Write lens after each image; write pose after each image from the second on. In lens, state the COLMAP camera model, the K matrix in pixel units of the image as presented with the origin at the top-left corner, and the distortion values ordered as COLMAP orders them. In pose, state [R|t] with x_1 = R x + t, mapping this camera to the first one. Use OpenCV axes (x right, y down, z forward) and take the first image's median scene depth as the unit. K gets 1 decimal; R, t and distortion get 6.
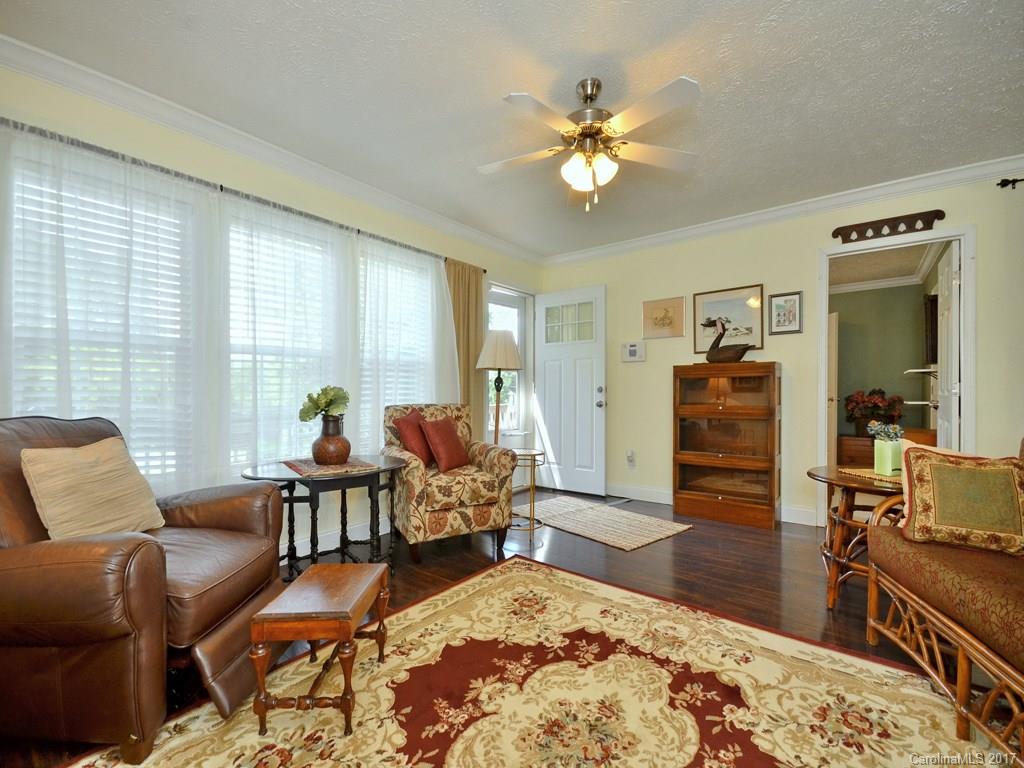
lens RADIAL K [[442.8, 0, 512.0], [0, 442.8, 384.0], [0, 0, 1]] dist [0.020453, -0.000124]
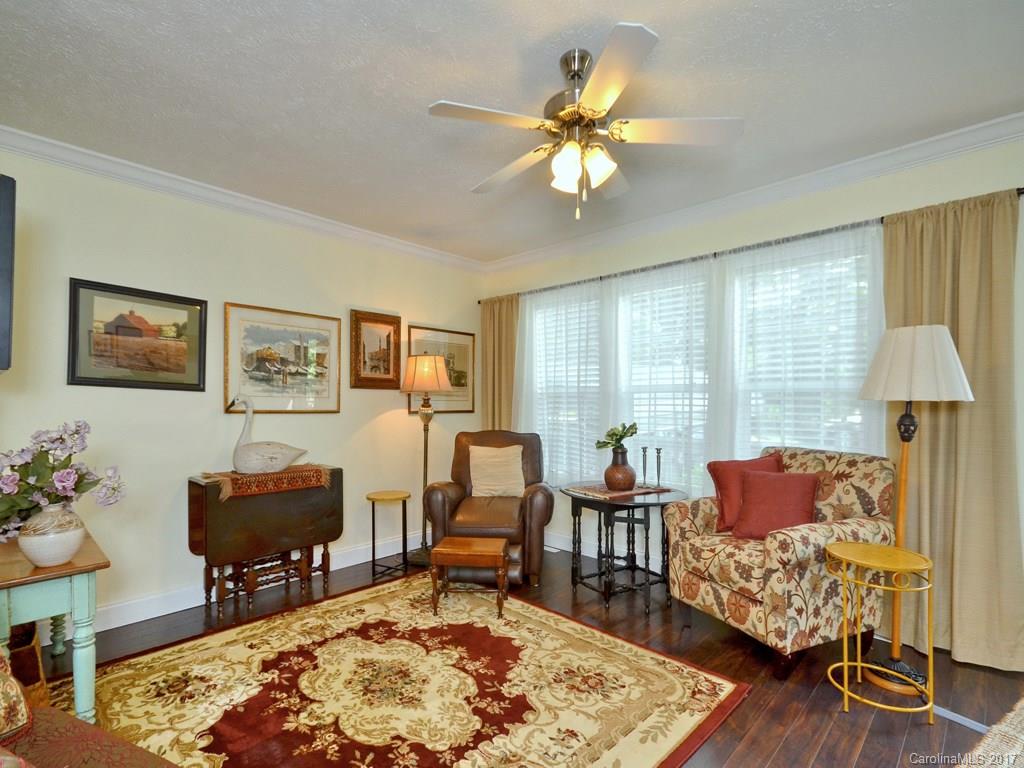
lens RADIAL K [[504.4, 0, 510.4], [0, 504.4, 400.4], [0, 0, 1]] dist [-0.001011, 0.000041]
pose [[-0.094508, -0.002225, -0.995522, 1.185682], [0.009250, 0.999952, -0.003113, -0.064359], [0.995481, -0.009503, -0.094483, 1.076480]]
